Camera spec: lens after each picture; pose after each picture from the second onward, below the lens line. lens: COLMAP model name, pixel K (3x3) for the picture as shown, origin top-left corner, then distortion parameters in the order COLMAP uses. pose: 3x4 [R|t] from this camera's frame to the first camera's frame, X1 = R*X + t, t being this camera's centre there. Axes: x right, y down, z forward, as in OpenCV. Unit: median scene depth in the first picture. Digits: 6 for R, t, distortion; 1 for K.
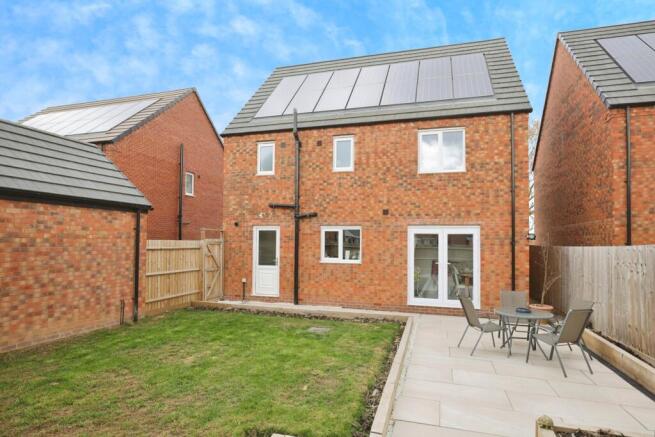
lens RADIAL K [[381.3, 0, 326.8], [0, 381.3, 222.1], [0, 0, 1]] dist [-0.003941, -0.000768]
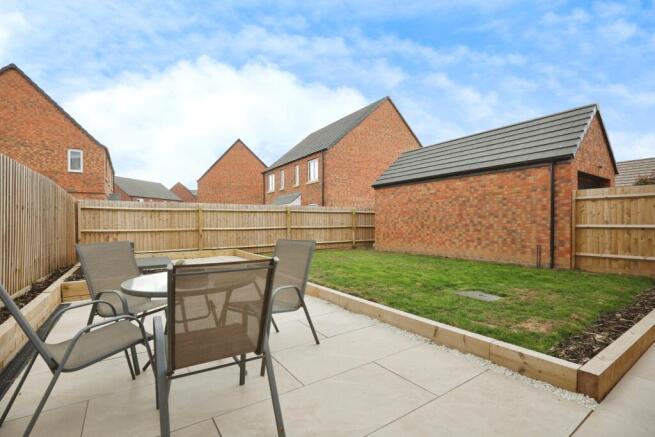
lens RADIAL K [[302.1, 0, 326.9], [0, 302.1, 221.6], [0, 0, 1]] dist [-0.032952, -0.000304]
pose [[-0.640650, -0.011901, -0.767740, 0.598581], [0.034549, 0.998420, -0.044307, 0.165805], [0.767055, -0.054910, -0.639227, 1.188998]]
